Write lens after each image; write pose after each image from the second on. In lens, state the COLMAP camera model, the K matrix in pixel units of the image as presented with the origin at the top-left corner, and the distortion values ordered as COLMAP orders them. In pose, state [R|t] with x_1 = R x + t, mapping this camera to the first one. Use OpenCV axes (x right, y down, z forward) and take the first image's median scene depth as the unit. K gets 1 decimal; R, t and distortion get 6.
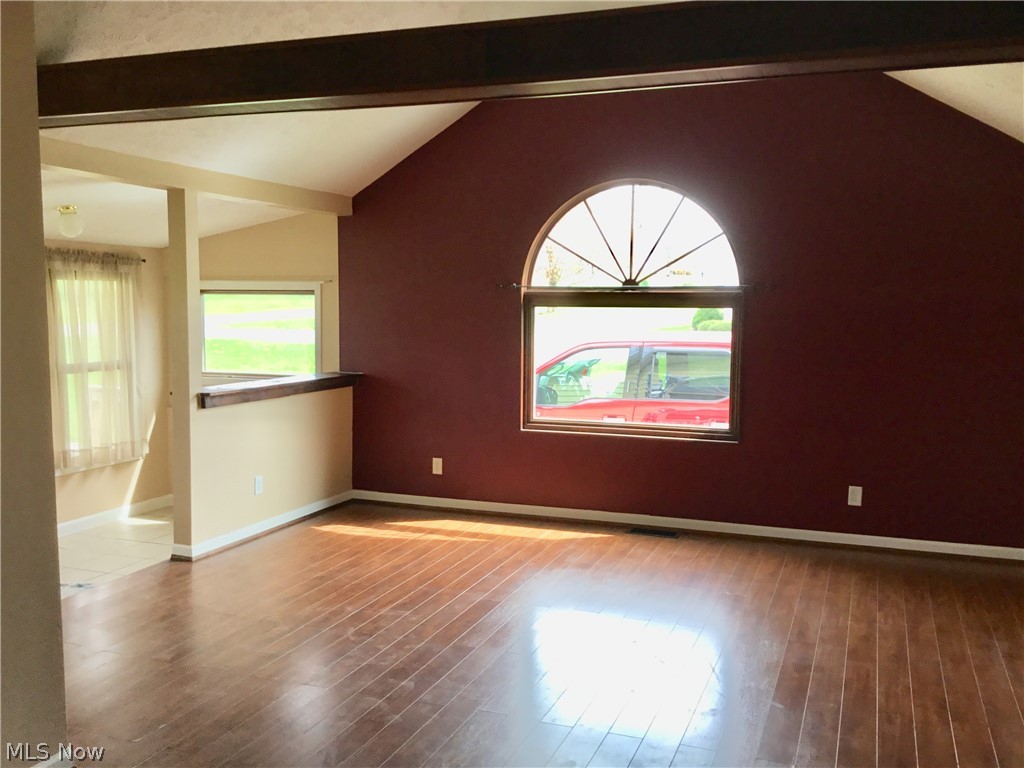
lens RADIAL K [[931.5, 0, 512.0], [0, 931.5, 384.0], [0, 0, 1]] dist [0.023902, 0.000561]
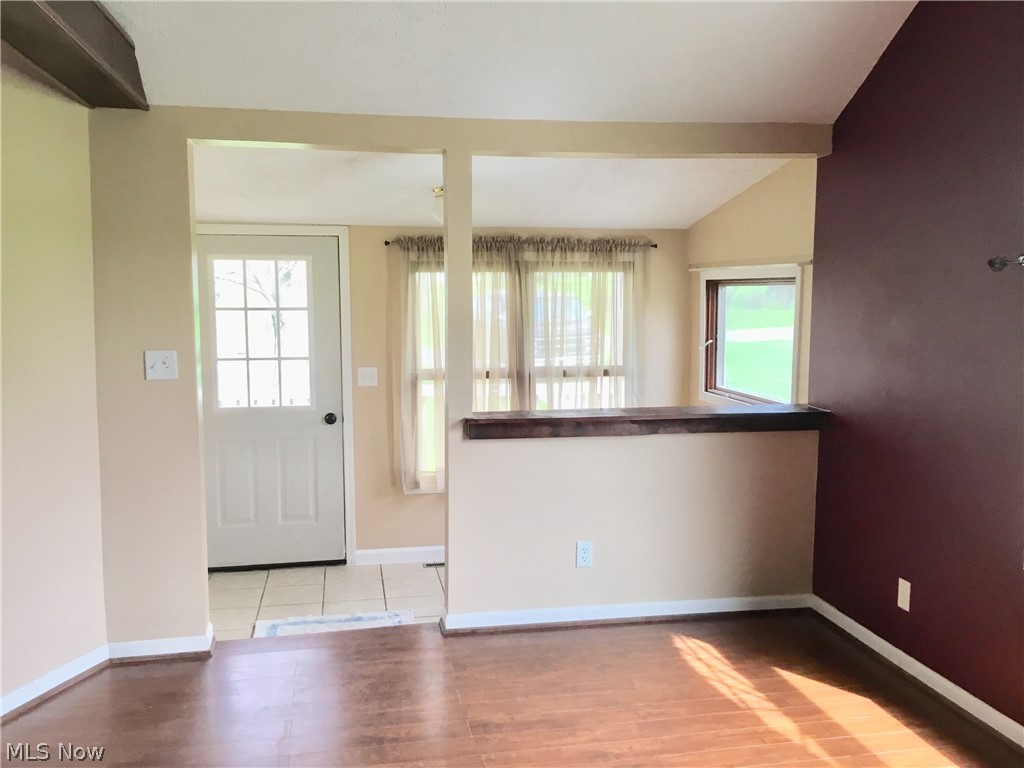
lens RADIAL K [[914.7, 0, 512.0], [0, 914.7, 384.0], [0, 0, 1]] dist [0.140611, -0.230618]
pose [[0.526602, 0.080096, -0.846330, 0.244975], [-0.069975, 0.996257, 0.050745, -0.045679], [0.847227, 0.032500, 0.530236, 0.494848]]
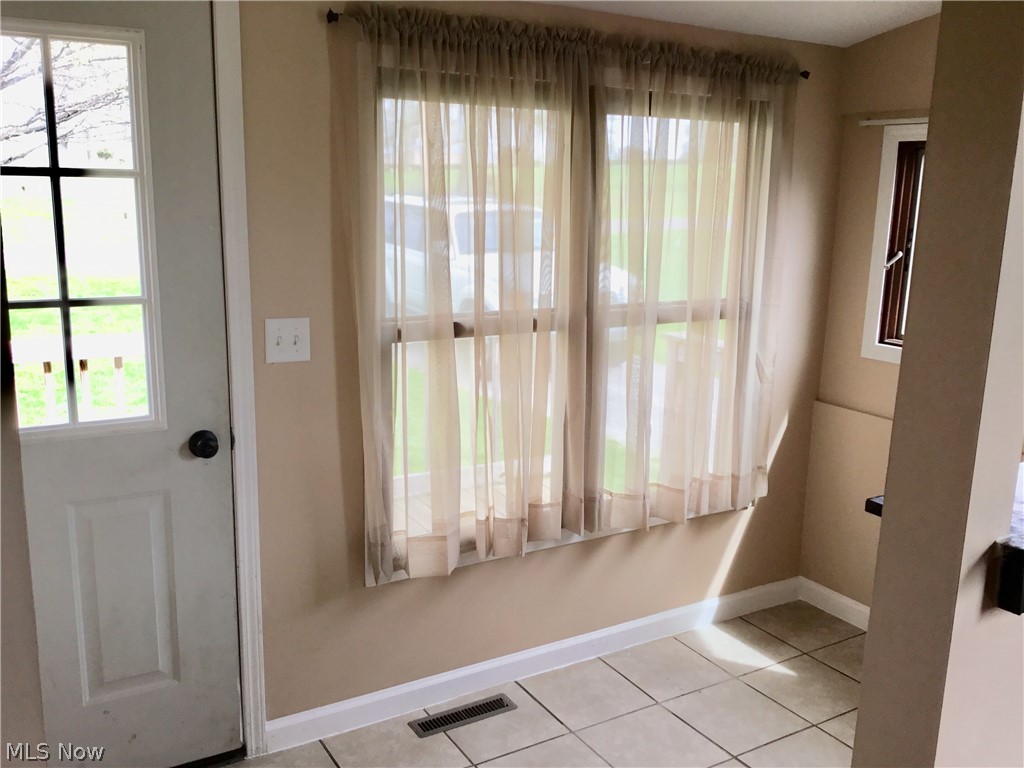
lens RADIAL K [[914.7, 0, 512.0], [0, 914.7, 384.0], [0, 0, 1]] dist [0.140611, -0.230618]
pose [[0.792168, 0.136754, -0.594784, -0.233811], [-0.070827, 0.988587, 0.132966, -0.038274], [0.606179, -0.063204, 0.792813, 0.589149]]
